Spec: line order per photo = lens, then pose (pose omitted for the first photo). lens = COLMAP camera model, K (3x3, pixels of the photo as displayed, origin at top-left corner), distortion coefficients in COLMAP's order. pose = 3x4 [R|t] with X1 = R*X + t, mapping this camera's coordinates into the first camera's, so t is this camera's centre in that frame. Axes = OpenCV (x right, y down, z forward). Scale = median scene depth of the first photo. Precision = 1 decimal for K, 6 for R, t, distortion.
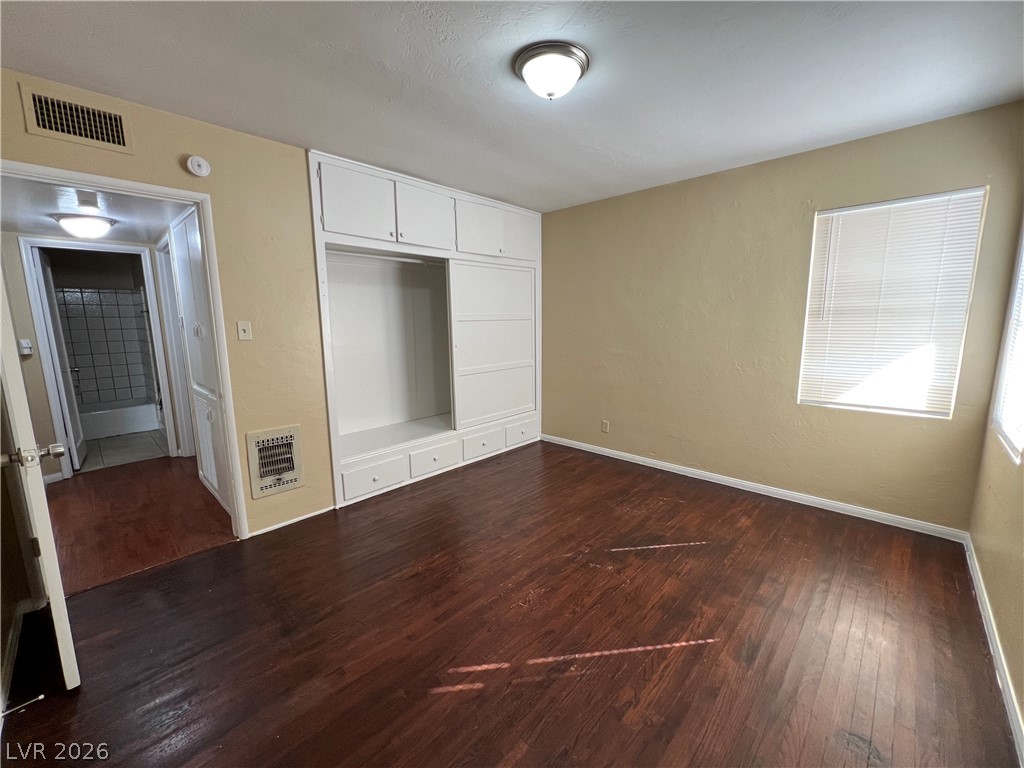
lens RADIAL K [[410.5, 0, 514.5], [0, 410.5, 385.7], [0, 0, 1]] dist [-0.003712, 0.000819]
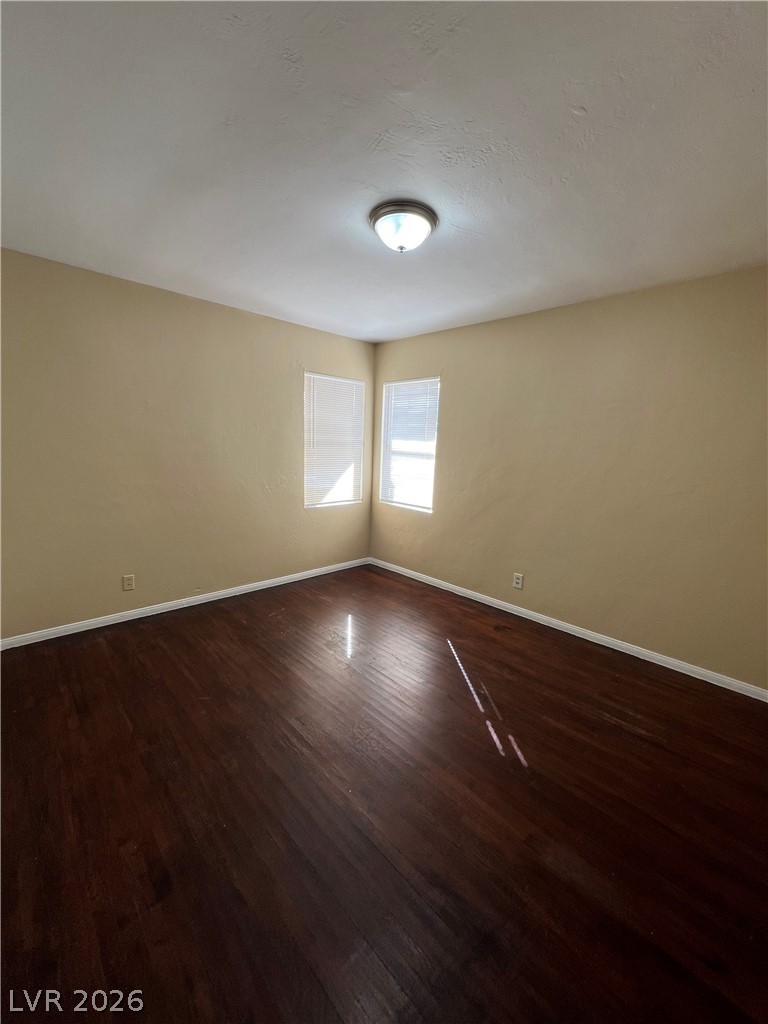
lens RADIAL K [[410.5, 0, 382.4], [0, 410.5, 518.0], [0, 0, 1]] dist [-0.003712, 0.000819]
pose [[0.065005, -0.177352, 0.981998, -0.526893], [0.121069, 0.978212, 0.168654, -0.100909], [-0.990513, 0.107926, 0.085060, 0.494083]]
